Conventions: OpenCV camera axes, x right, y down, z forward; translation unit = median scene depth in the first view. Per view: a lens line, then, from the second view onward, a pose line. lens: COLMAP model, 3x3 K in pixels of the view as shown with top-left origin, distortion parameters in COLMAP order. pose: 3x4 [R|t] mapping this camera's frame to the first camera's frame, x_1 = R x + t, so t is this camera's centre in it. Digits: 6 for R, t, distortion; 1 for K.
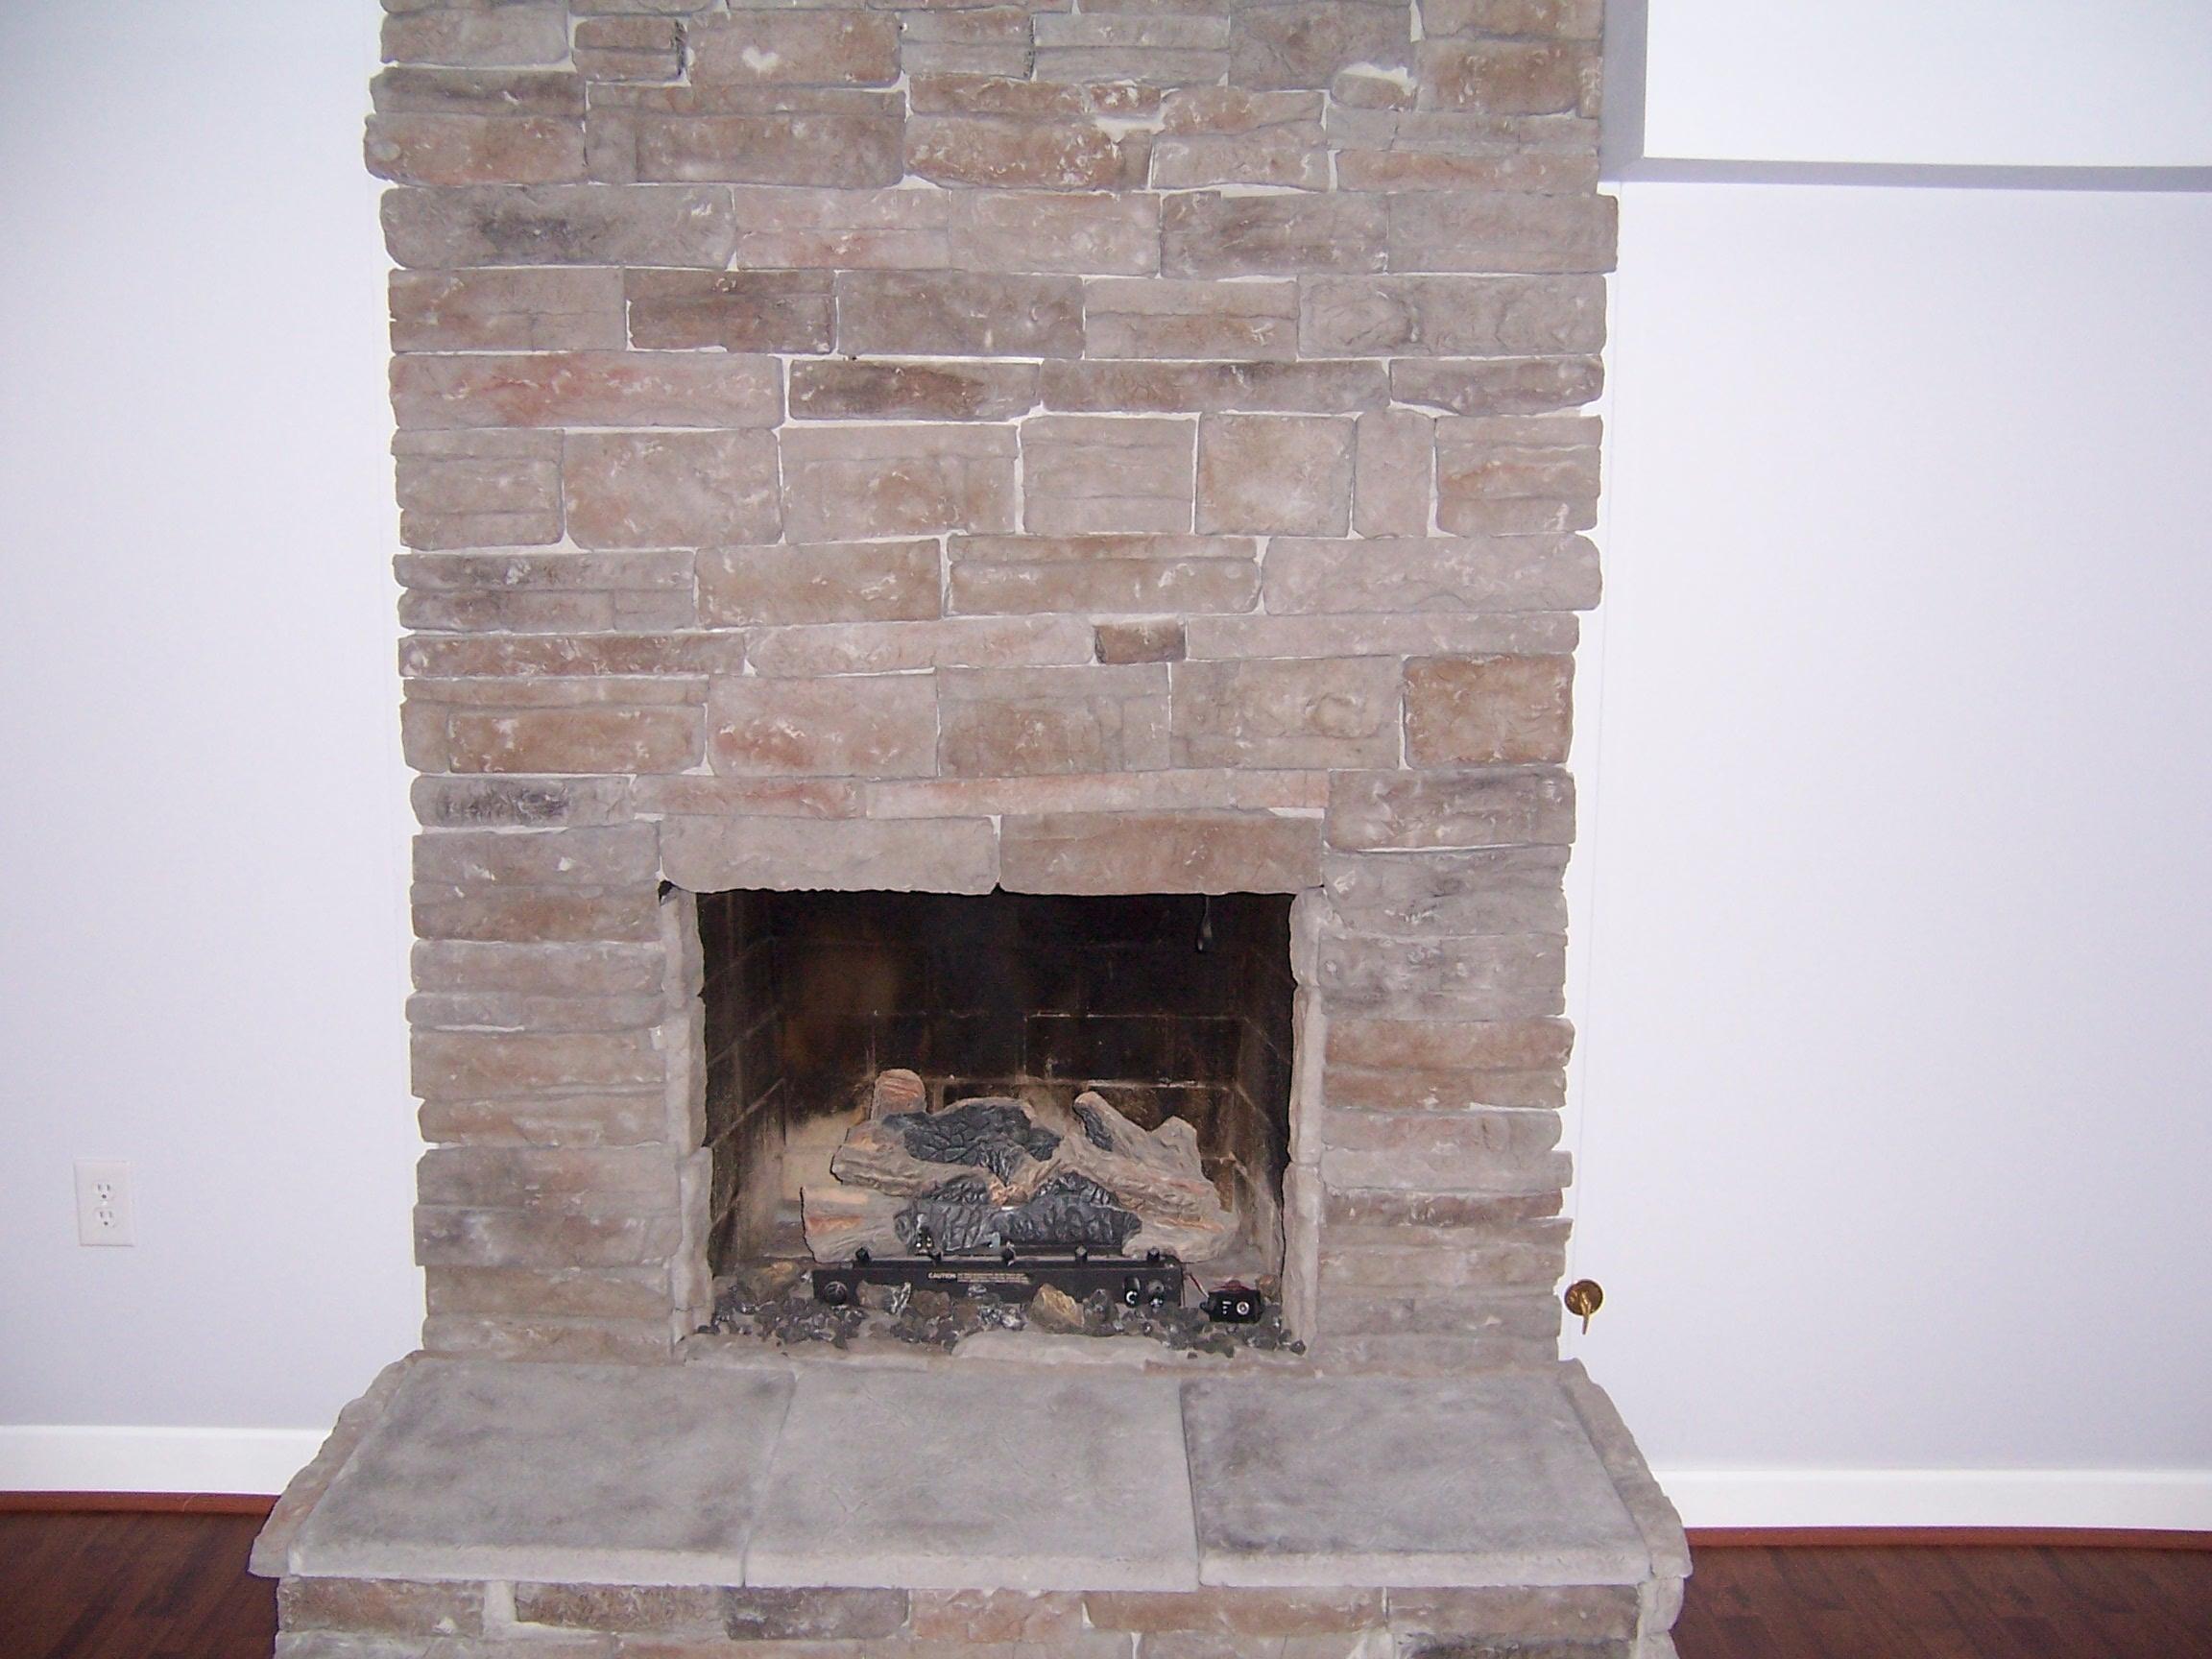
lens RADIAL K [[2186.7, 0, 1106.0], [0, 2186.7, 829.5], [0, 0, 1]] dist [-0.140796, 0.209856]
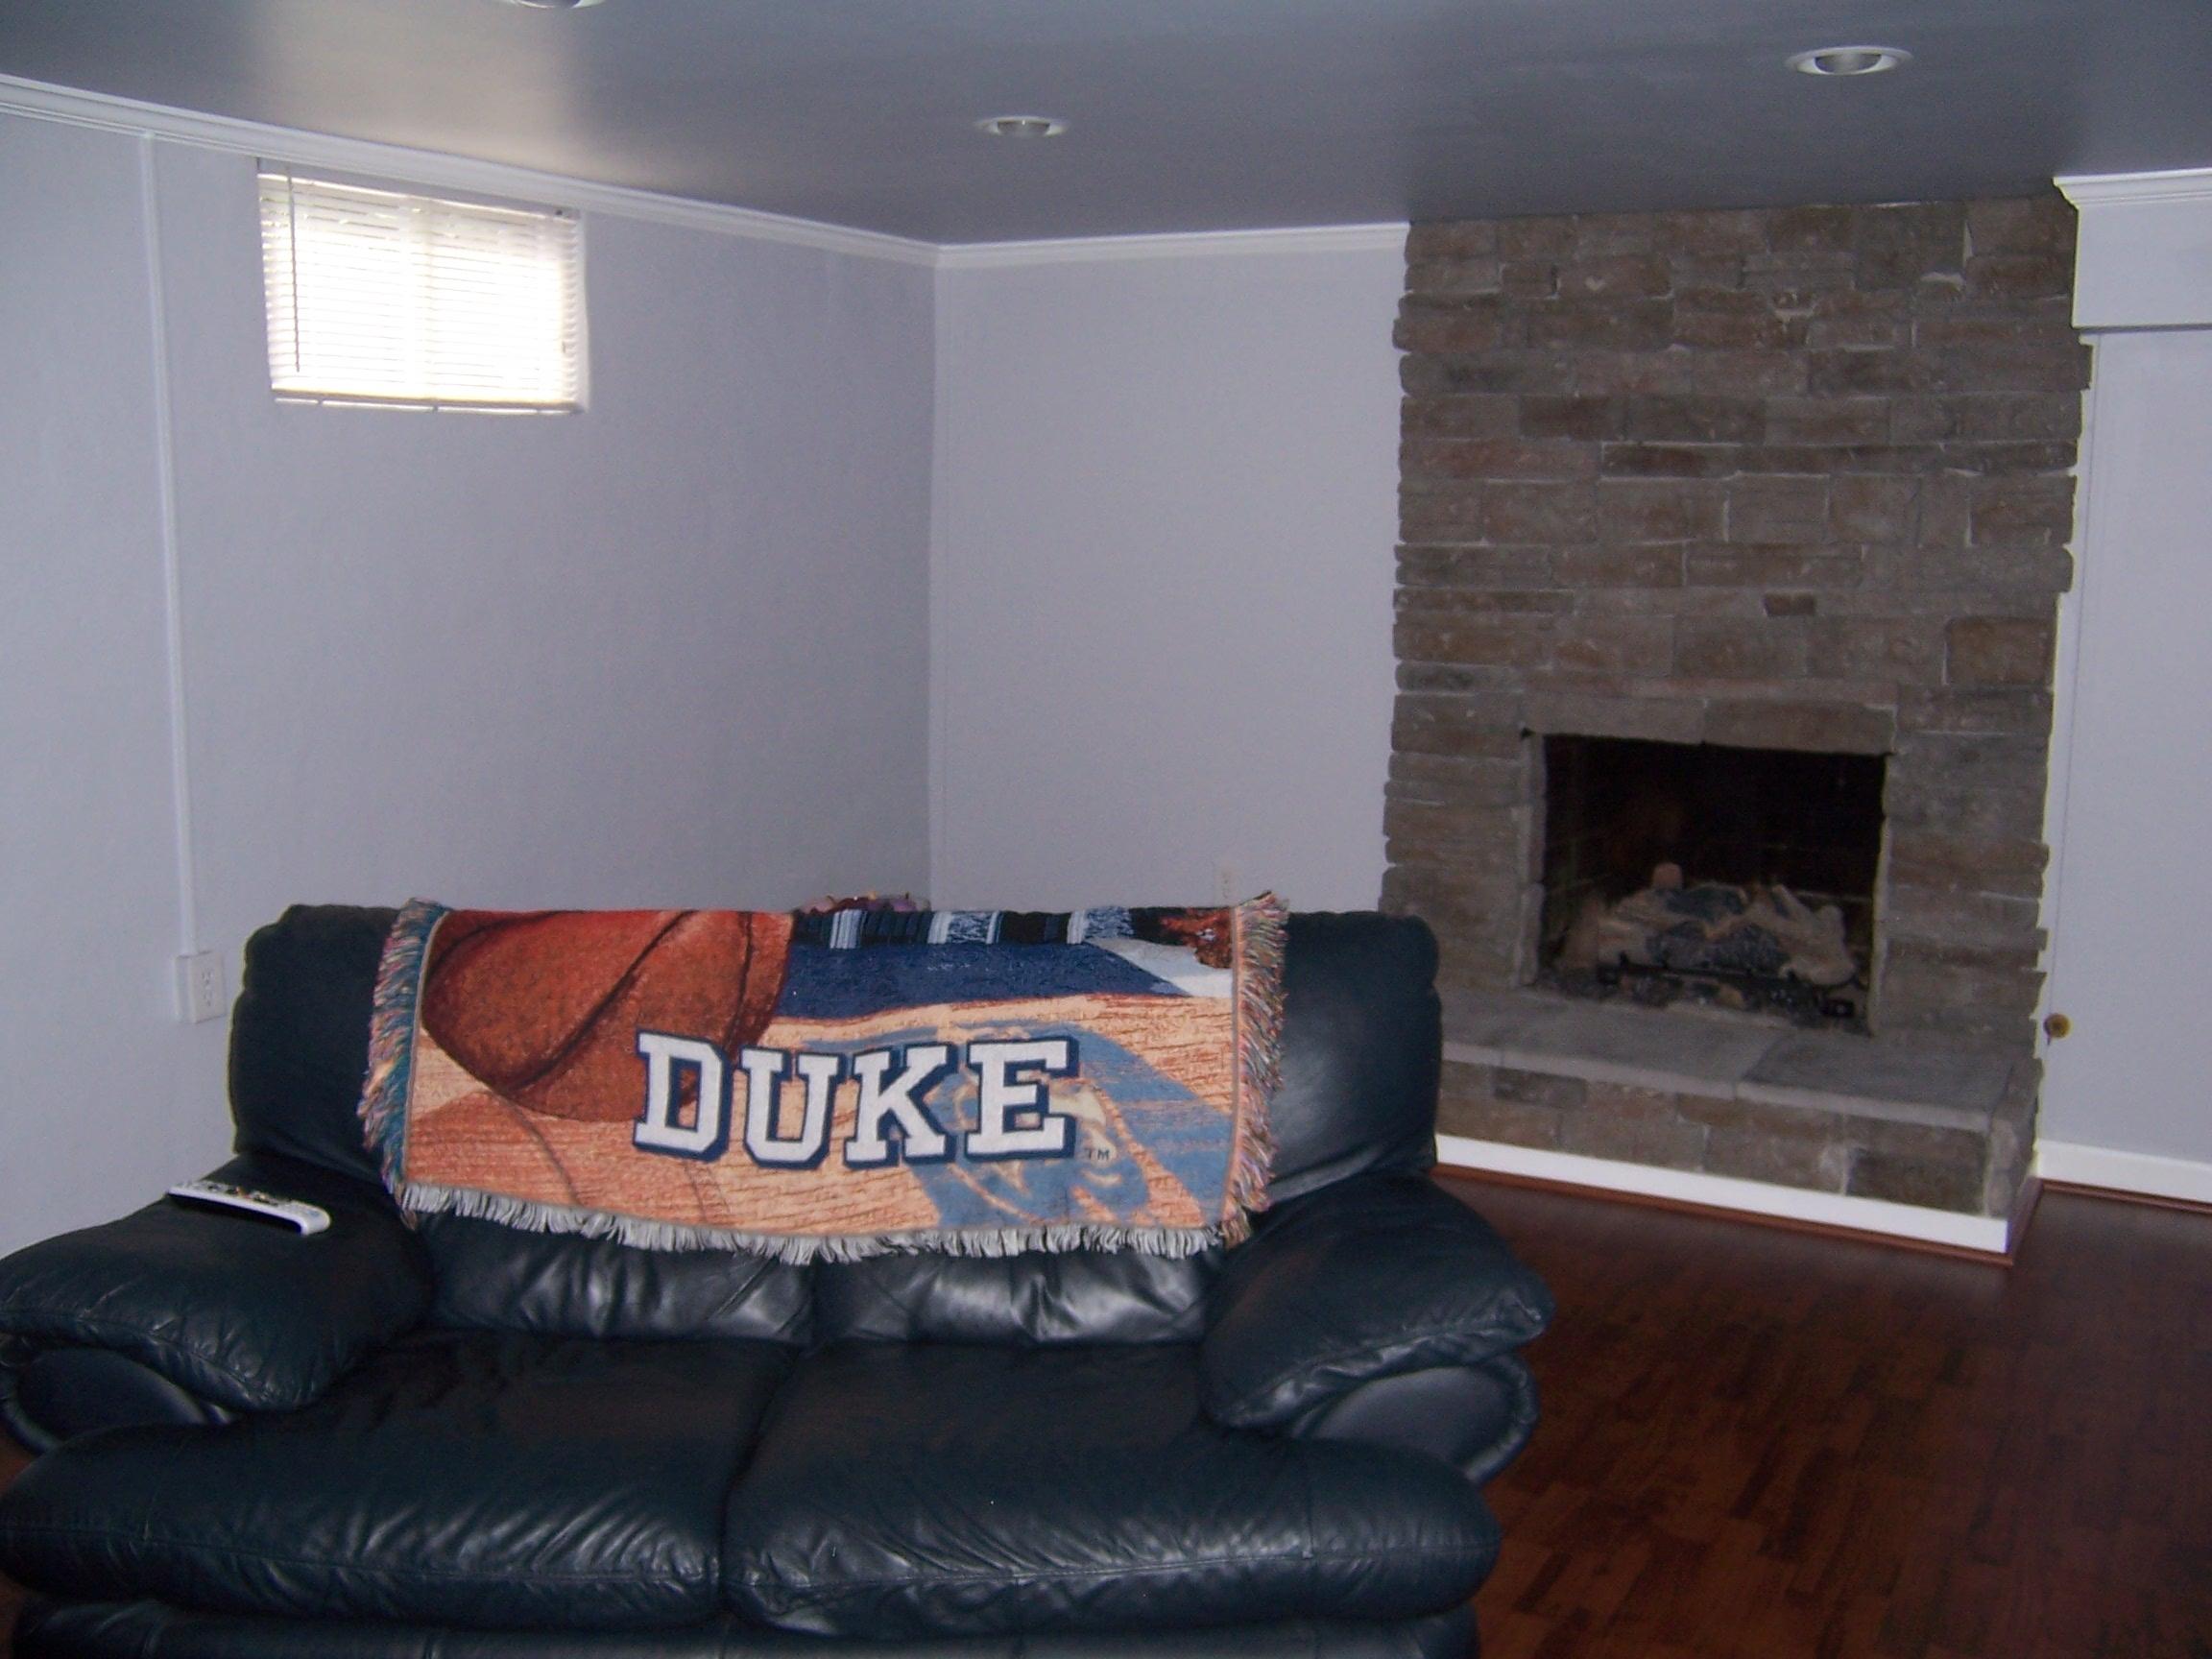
lens RADIAL K [[2186.7, 0, 1106.0], [0, 2186.7, 829.5], [0, 0, 1]] dist [-0.140796, 0.209856]
pose [[0.868782, 0.075318, -0.489434, 0.404531], [-0.088182, 0.996099, -0.003242, 0.150382], [0.487280, 0.045976, 0.872034, -0.783329]]
